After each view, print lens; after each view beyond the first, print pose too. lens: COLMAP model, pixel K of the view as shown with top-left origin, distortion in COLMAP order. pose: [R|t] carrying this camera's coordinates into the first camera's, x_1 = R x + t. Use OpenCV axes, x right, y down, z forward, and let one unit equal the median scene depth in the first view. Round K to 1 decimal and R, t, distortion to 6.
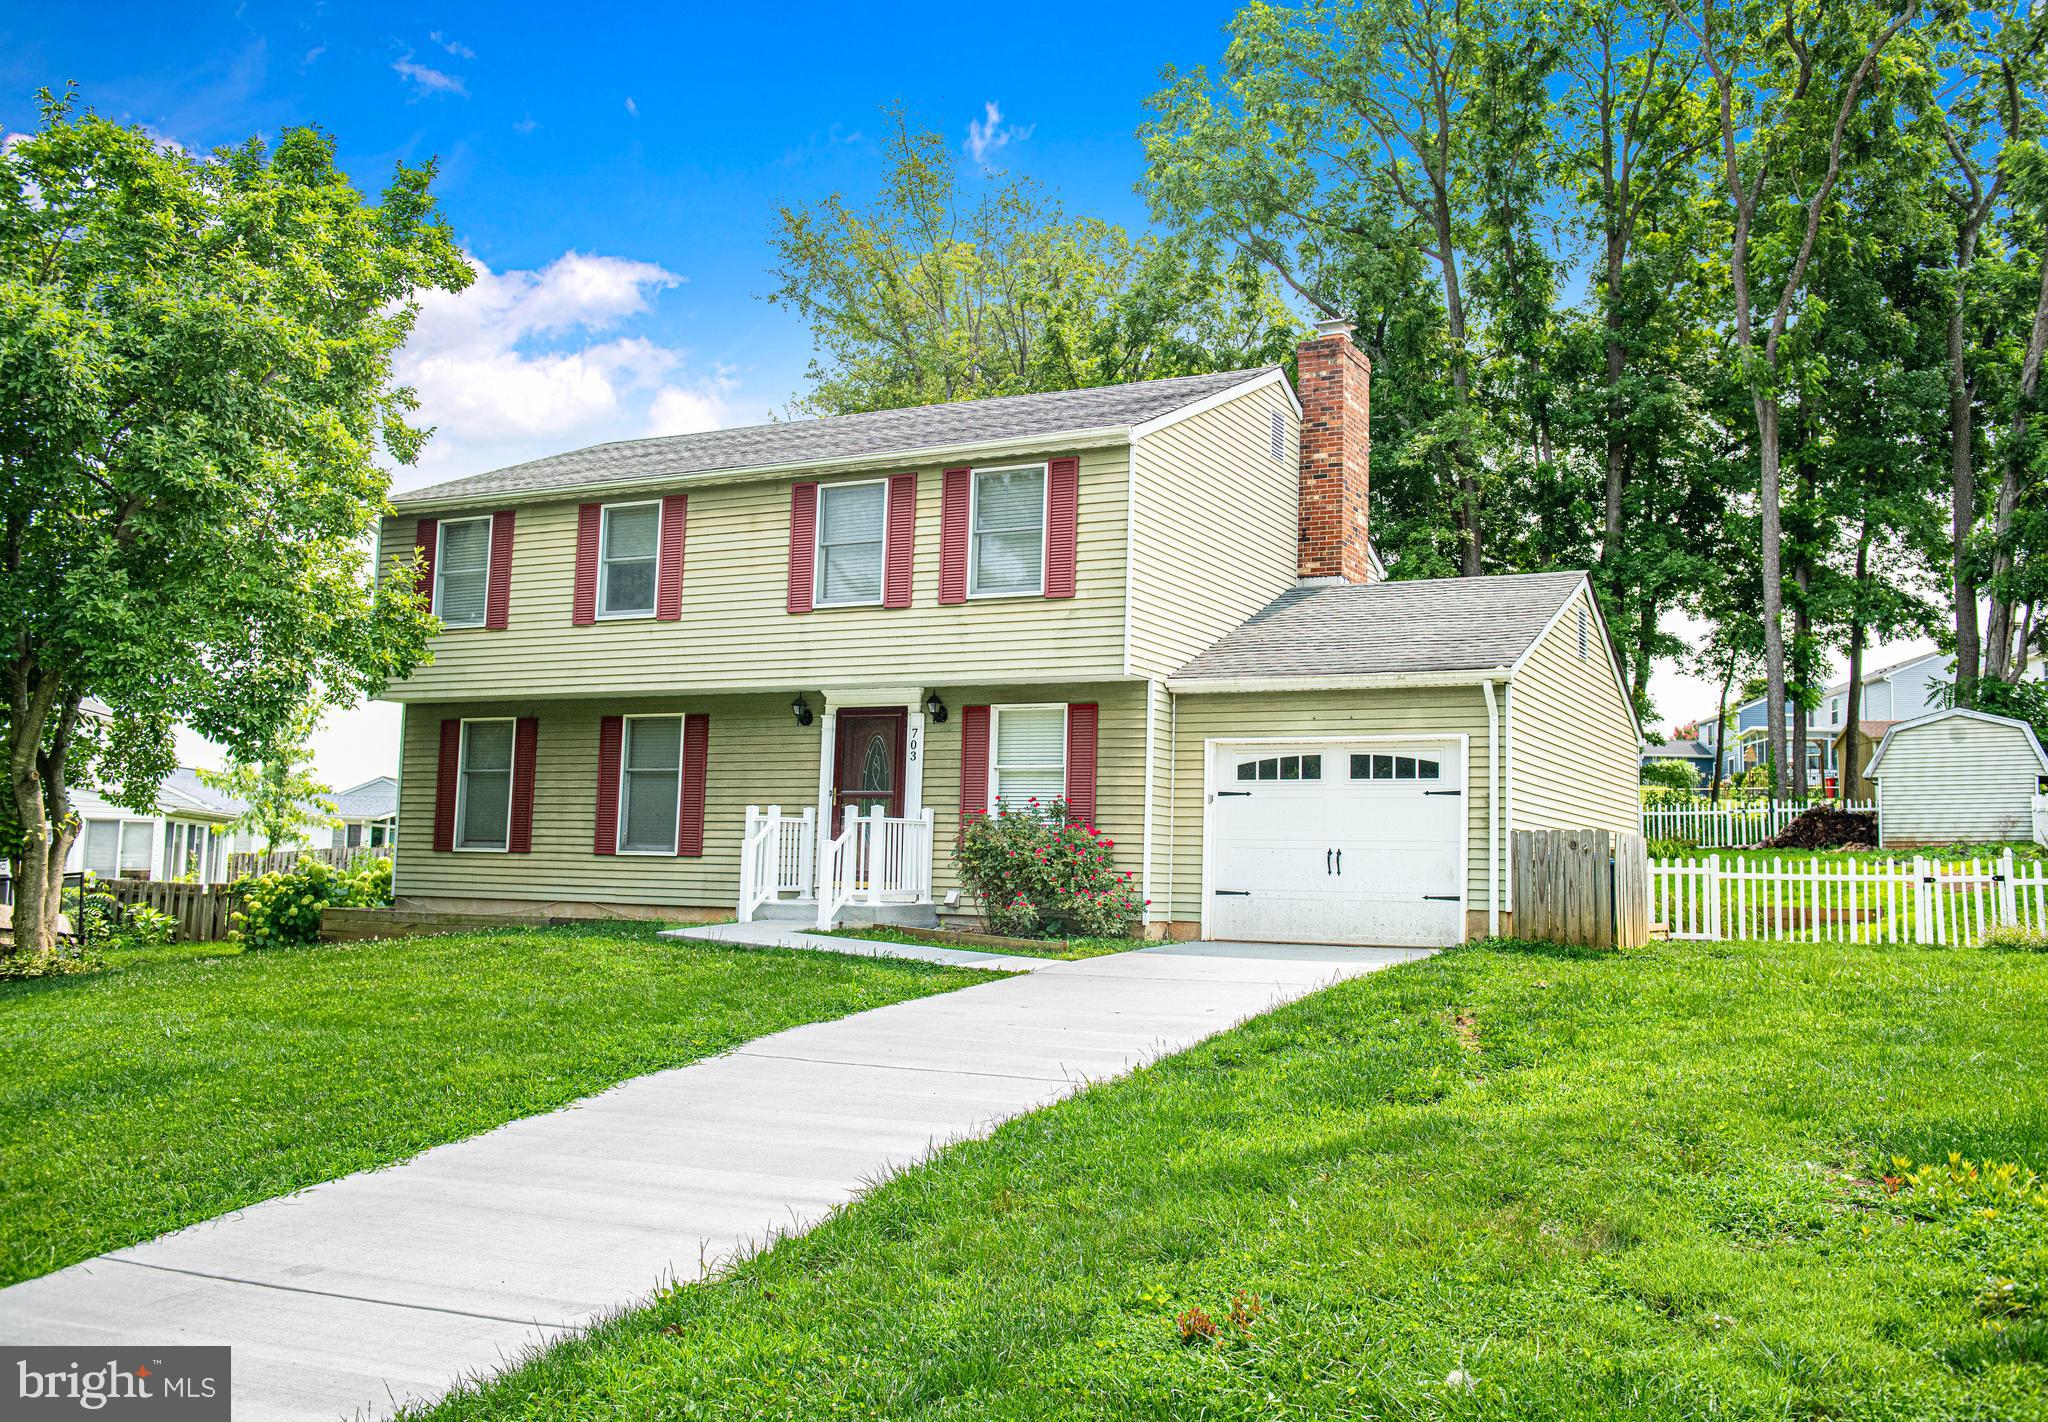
lens RADIAL K [[1876.1, 0, 1029.5], [0, 1876.1, 705.2], [0, 0, 1]] dist [-0.023004, 0.000000]
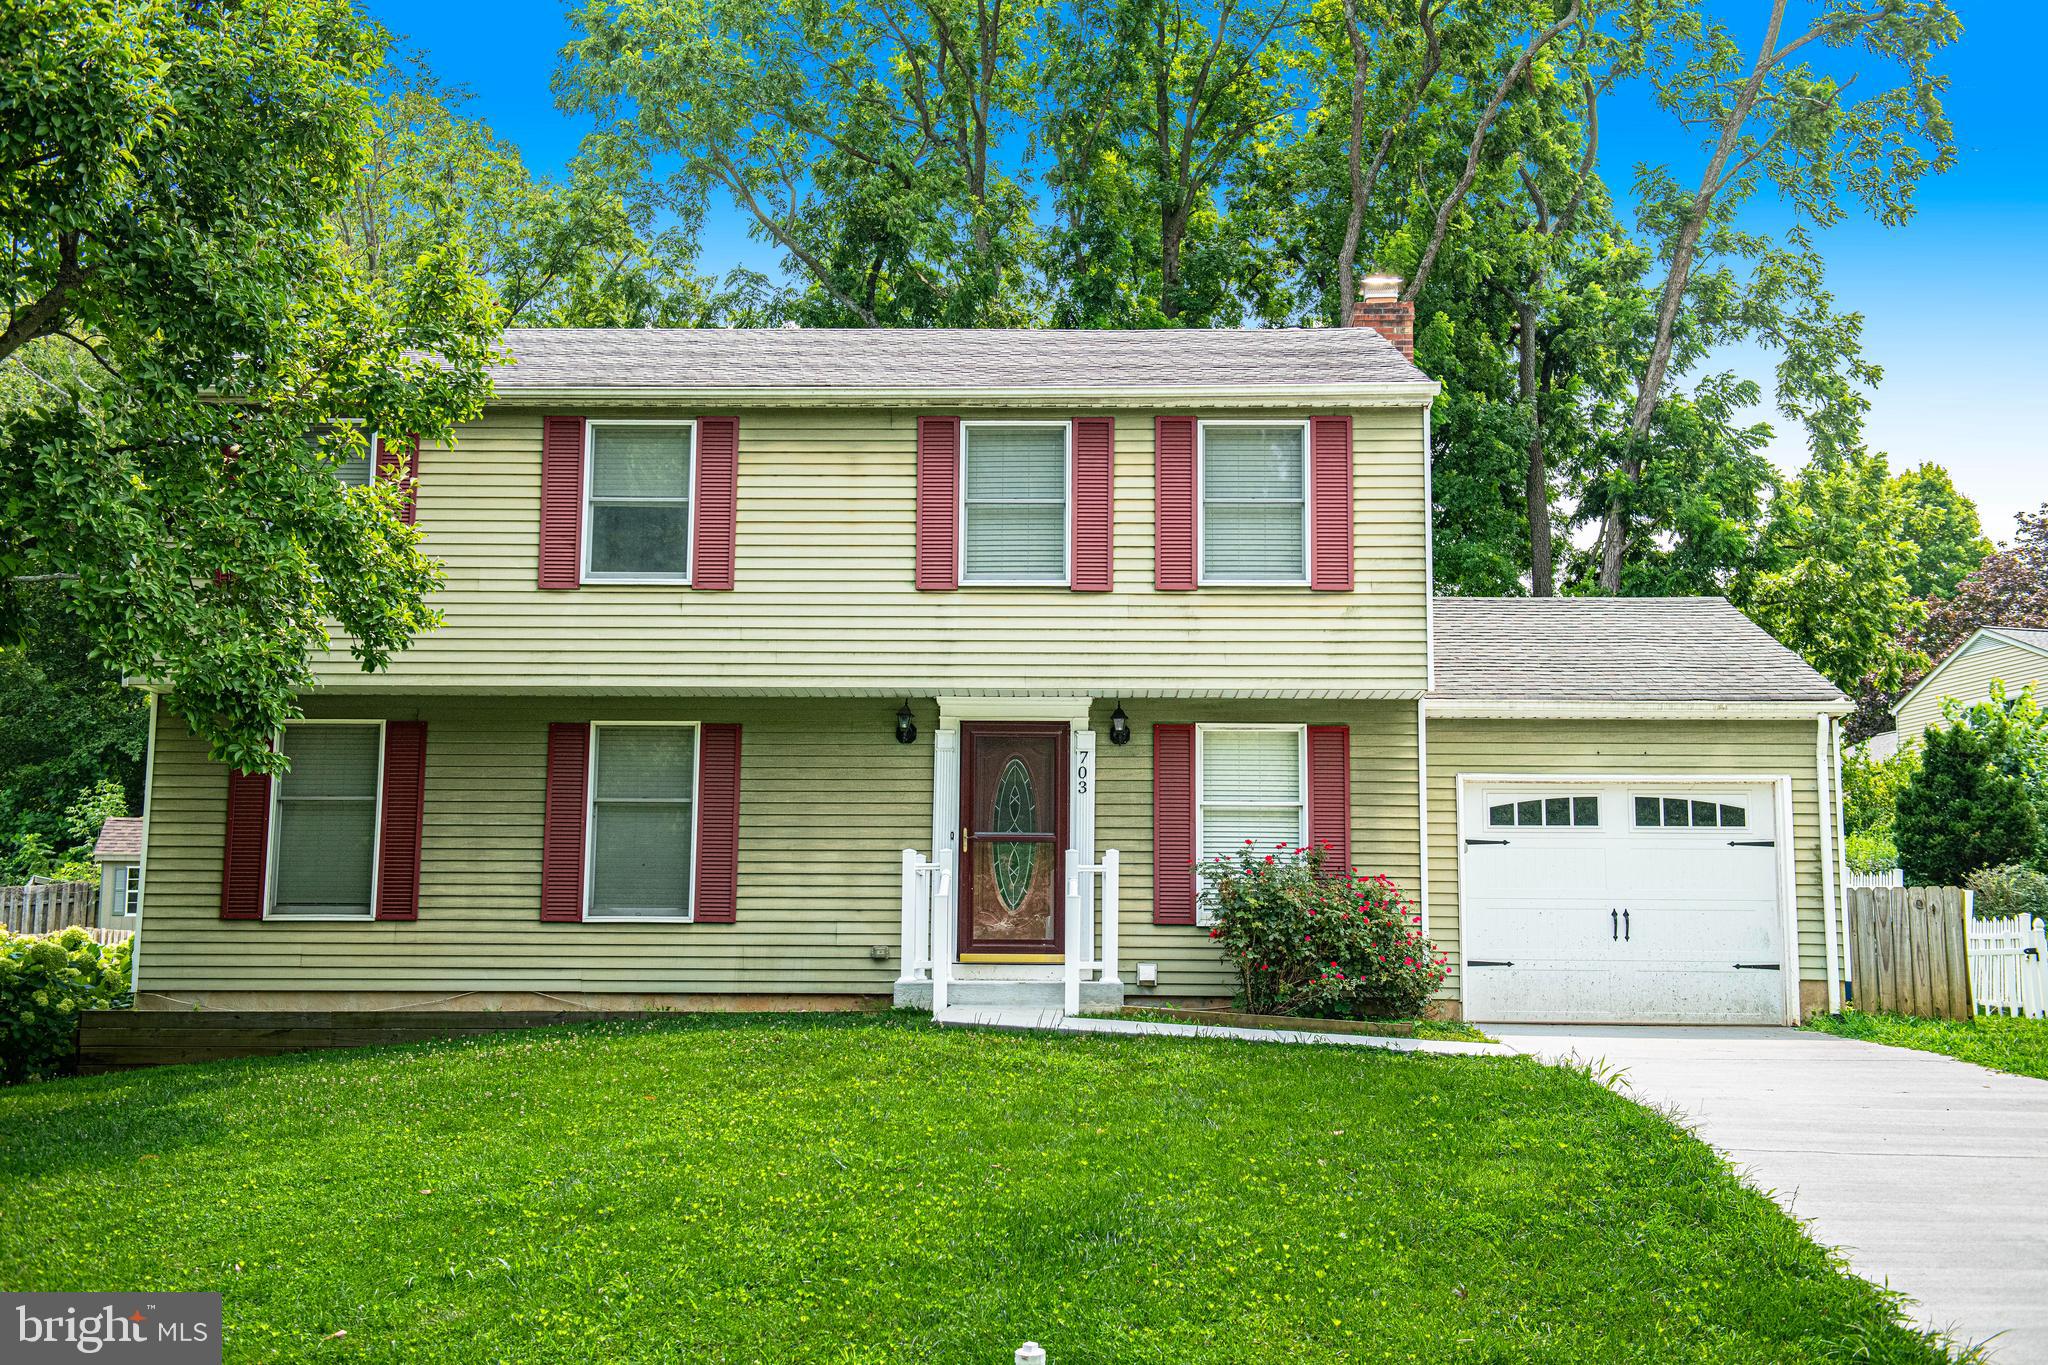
lens RADIAL K [[2396.3, 0, 1013.6], [0, 2396.3, 663.3], [0, 0, 1]] dist [0.067607, 0.000000]
pose [[0.897664, 0.047938, 0.438066, -0.515117], [-0.028438, 0.998295, -0.050971, 0.027225], [-0.439762, 0.033297, 0.897497, 0.138479]]
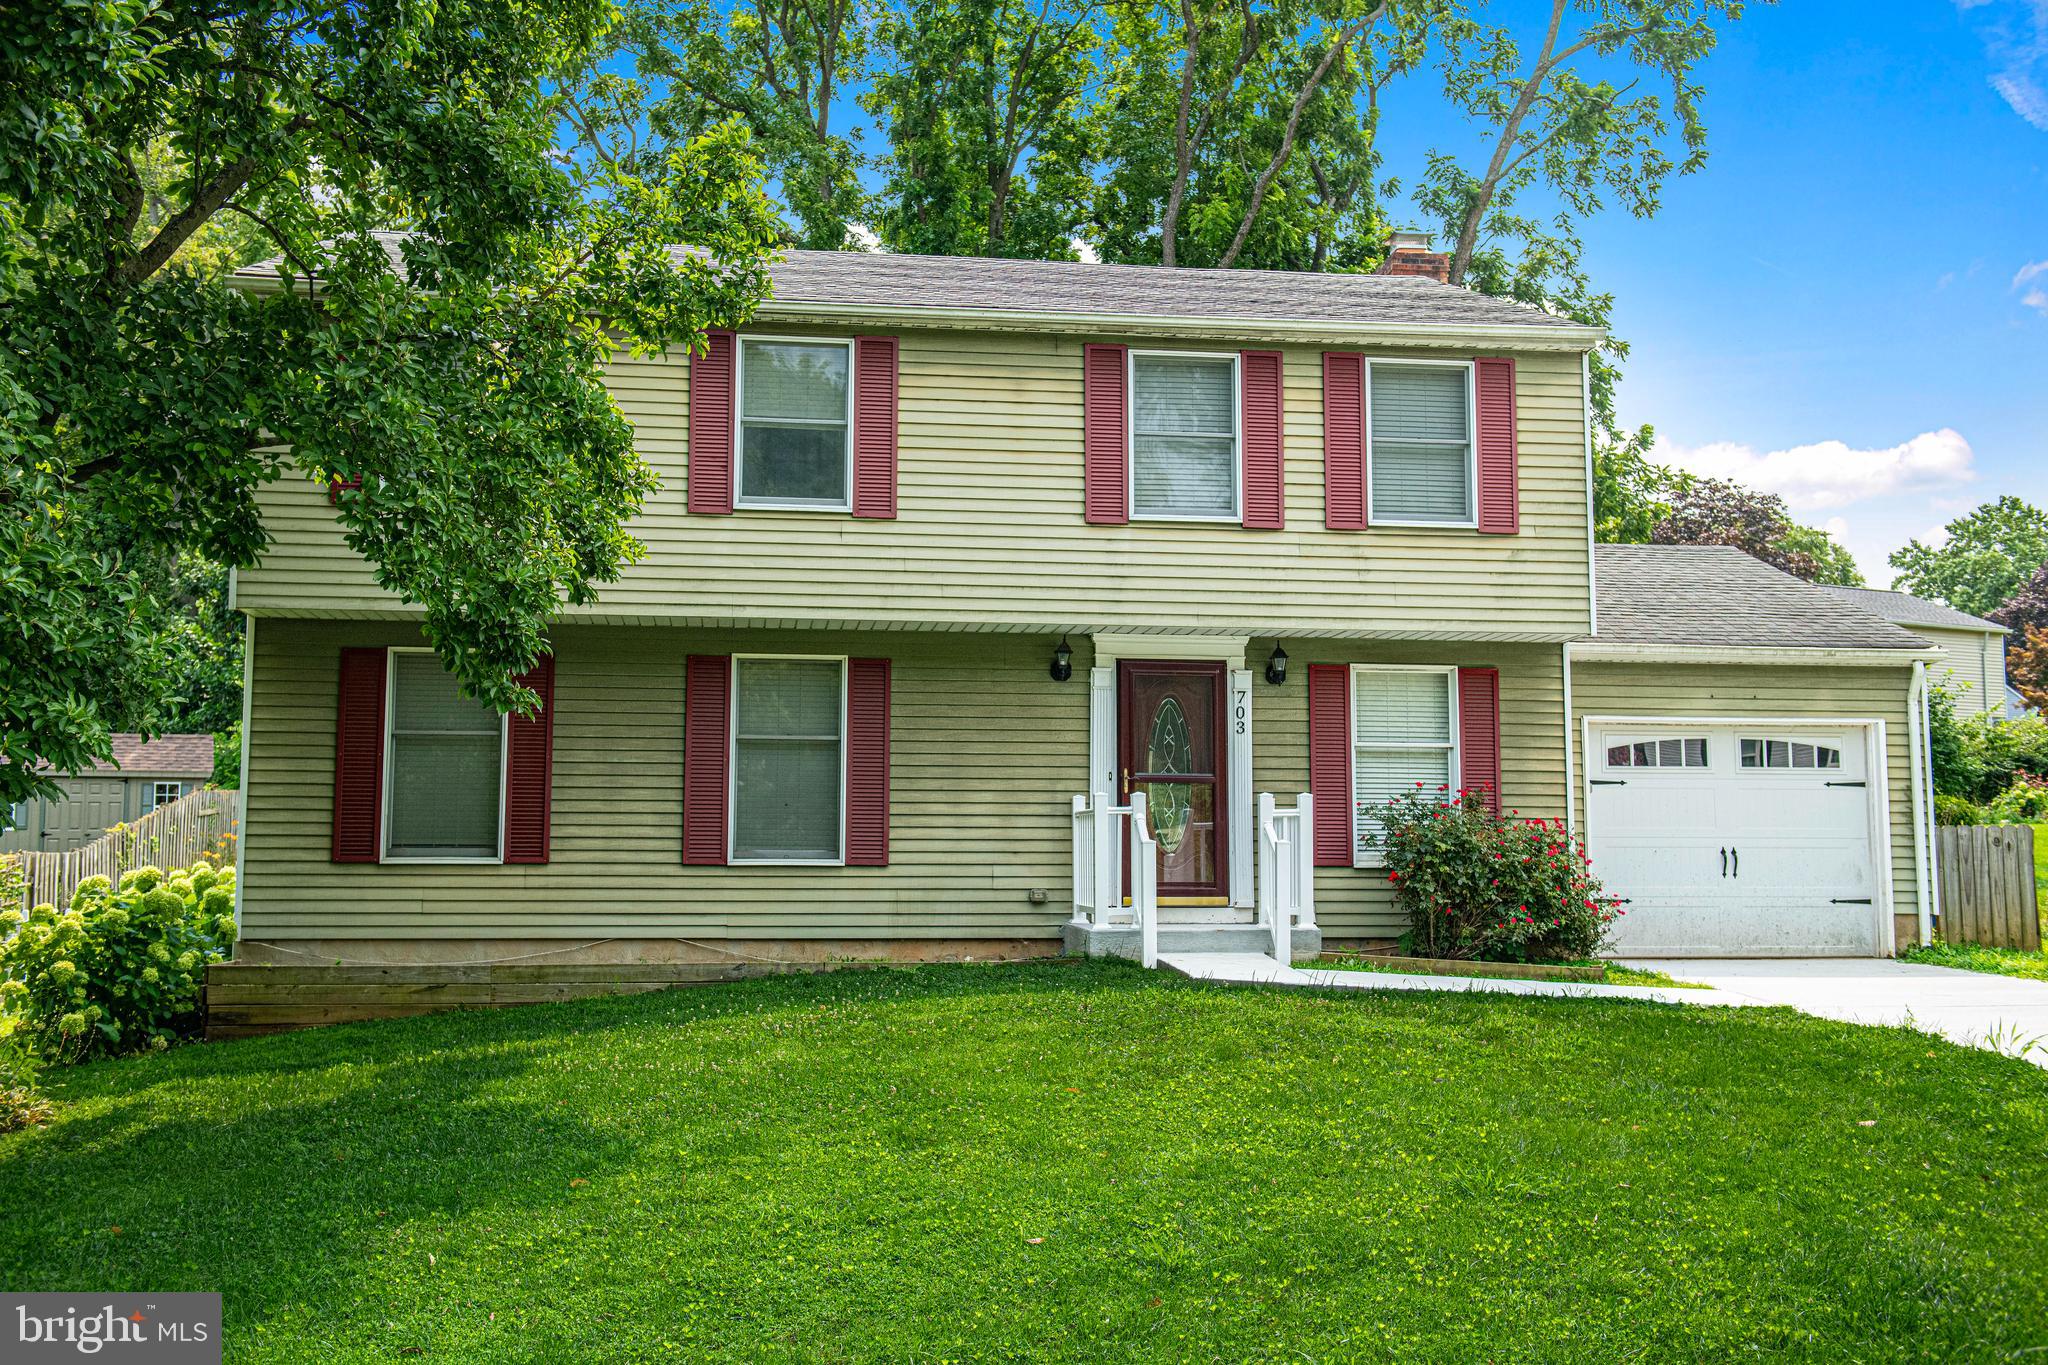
lens RADIAL K [[2106.2, 0, 1022.9], [0, 2106.2, 675.2], [0, 0, 1]] dist [0.023924, 0.000000]
pose [[0.811324, 0.039218, 0.583280, -0.624343], [-0.037188, 0.999189, -0.015456, 0.022463], [-0.583413, -0.009151, 0.812124, 0.367276]]
